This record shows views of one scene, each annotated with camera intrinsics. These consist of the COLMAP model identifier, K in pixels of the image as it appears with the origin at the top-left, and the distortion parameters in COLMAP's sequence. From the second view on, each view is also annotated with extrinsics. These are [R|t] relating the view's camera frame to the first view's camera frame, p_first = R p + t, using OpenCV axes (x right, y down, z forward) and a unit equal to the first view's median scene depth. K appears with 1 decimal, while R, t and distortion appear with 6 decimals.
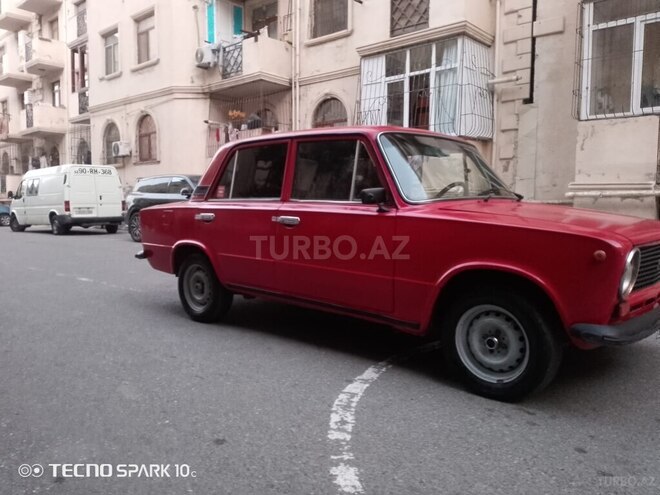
lens RADIAL K [[522.0, 0, 330.0], [0, 522.0, 247.5], [0, 0, 1]] dist [0.042313, -0.071155]
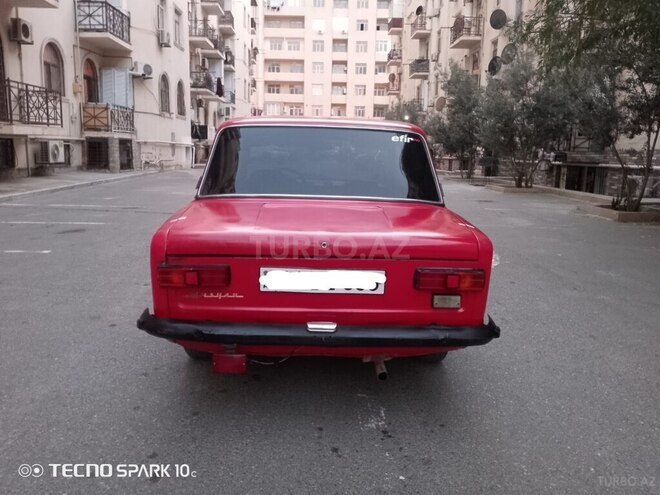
lens RADIAL K [[526.7, 0, 326.5], [0, 526.7, 247.6], [0, 0, 1]] dist [0.044793, -0.092291]
pose [[-0.686073, -0.150342, 0.711829, -0.336830], [0.034454, 0.970604, 0.238204, -0.105829], [-0.726716, 0.187951, -0.660725, 0.804195]]
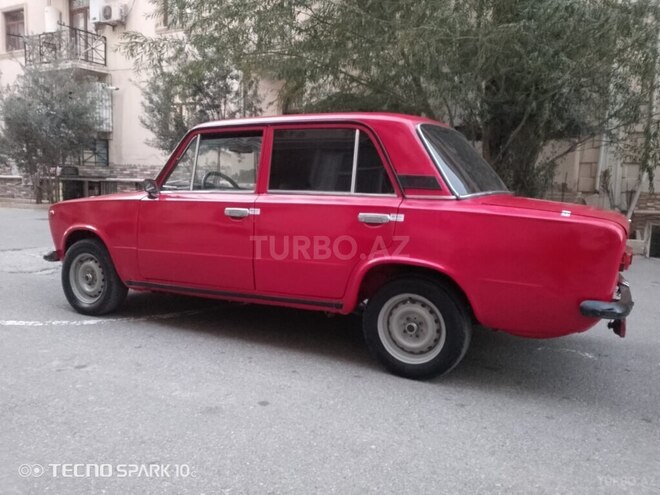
lens RADIAL K [[526.7, 0, 326.5], [0, 526.7, 247.6], [0, 0, 1]] dist [0.044793, -0.092291]
pose [[-0.966583, -0.002950, -0.256338, 0.139319], [-0.054830, 0.979174, 0.195481, -0.087484], [0.250423, 0.203004, -0.946614, 0.924948]]
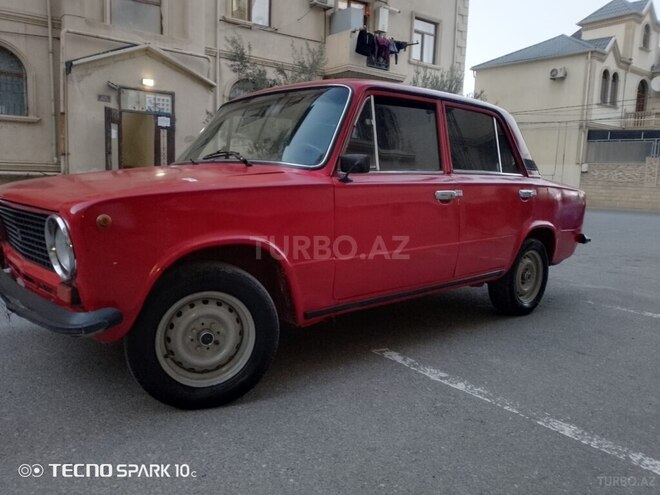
lens RADIAL K [[526.7, 0, 326.5], [0, 526.7, 247.6], [0, 0, 1]] dist [0.044793, -0.092291]
pose [[-0.112617, 0.122849, -0.986015, 0.458665], [-0.116639, 0.983833, 0.135898, -0.037559], [0.986769, 0.130312, -0.096467, 0.496899]]
